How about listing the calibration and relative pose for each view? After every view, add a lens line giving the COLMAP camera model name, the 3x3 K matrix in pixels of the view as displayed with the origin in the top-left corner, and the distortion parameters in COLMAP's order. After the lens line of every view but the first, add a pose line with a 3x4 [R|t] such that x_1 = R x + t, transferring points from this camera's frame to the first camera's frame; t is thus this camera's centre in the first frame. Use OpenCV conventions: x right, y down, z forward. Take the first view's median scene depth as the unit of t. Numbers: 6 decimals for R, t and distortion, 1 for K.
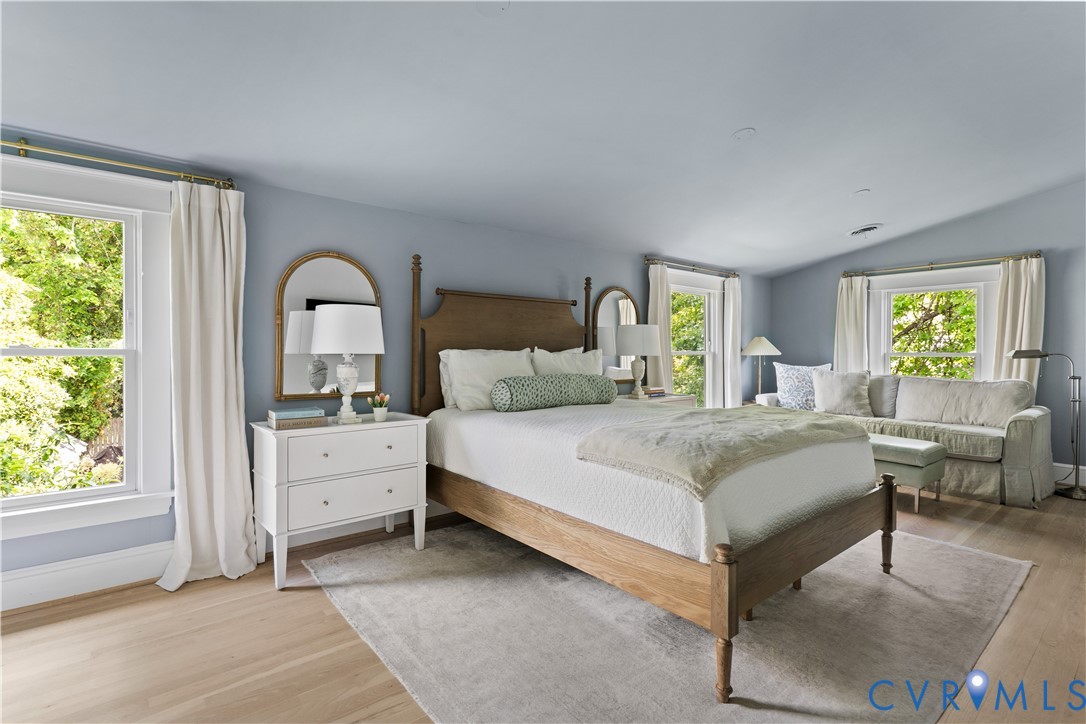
lens RADIAL K [[506.2, 0, 540.6], [0, 506.2, 359.4], [0, 0, 1]] dist [-0.001555, -0.000316]
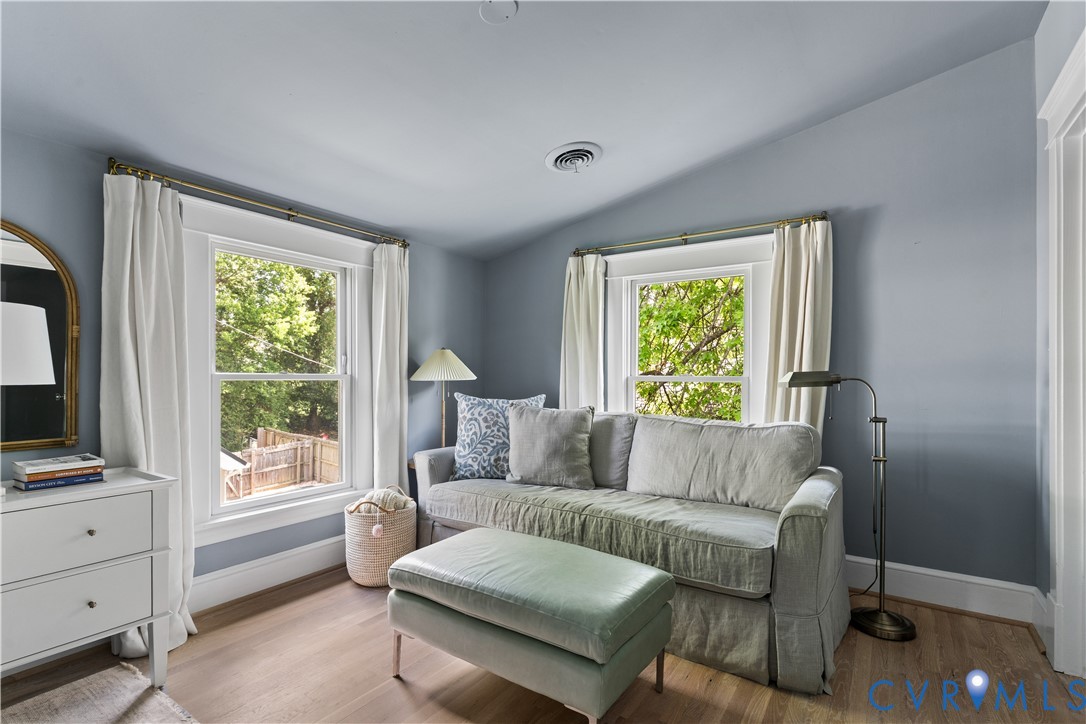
lens RADIAL K [[525.1, 0, 541.6], [0, 525.1, 381.4], [0, 0, 1]] dist [0.000817, 0.000272]
pose [[0.954901, -0.002756, 0.296911, 0.453521], [0.003430, 0.999993, -0.001748, -0.007182], [-0.296904, 0.002687, 0.954904, 0.477429]]
